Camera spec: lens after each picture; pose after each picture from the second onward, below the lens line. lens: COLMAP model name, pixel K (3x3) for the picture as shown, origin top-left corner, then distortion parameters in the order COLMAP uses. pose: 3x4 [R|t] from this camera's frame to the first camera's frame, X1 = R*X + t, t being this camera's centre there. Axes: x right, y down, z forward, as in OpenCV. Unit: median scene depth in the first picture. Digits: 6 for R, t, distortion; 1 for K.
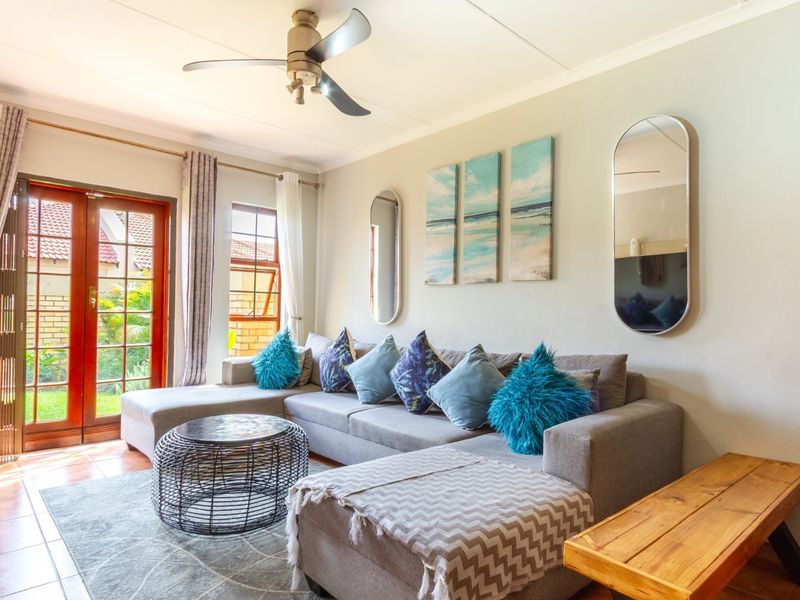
lens RADIAL K [[495.9, 0, 400.2], [0, 495.9, 303.1], [0, 0, 1]] dist [0.001125, 0.004895]
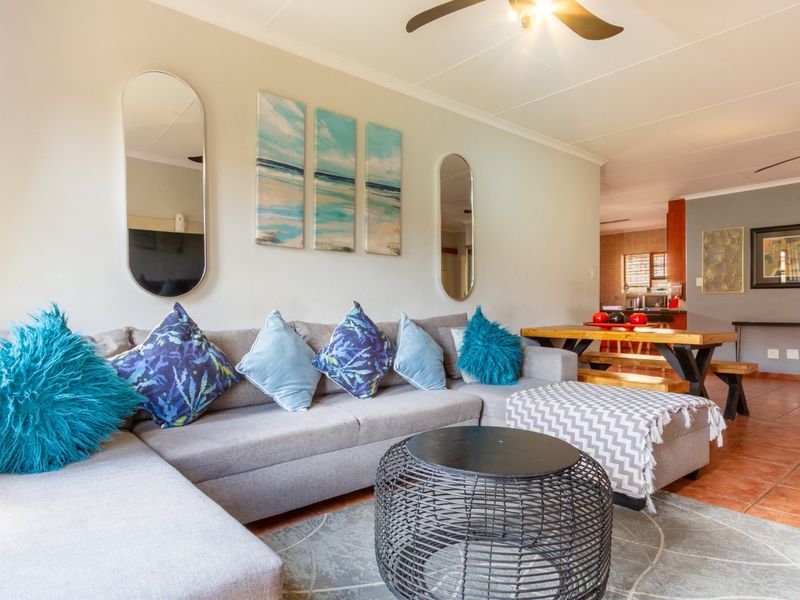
lens RADIAL K [[495.9, 0, 396.7], [0, 495.9, 303.7], [0, 0, 1]] dist [0.001125, 0.004895]
pose [[0.035984, -0.011658, 0.999284, -0.801212], [-0.013975, 0.999828, 0.012168, 0.047536], [-0.999255, -0.014402, 0.035815, 0.900038]]
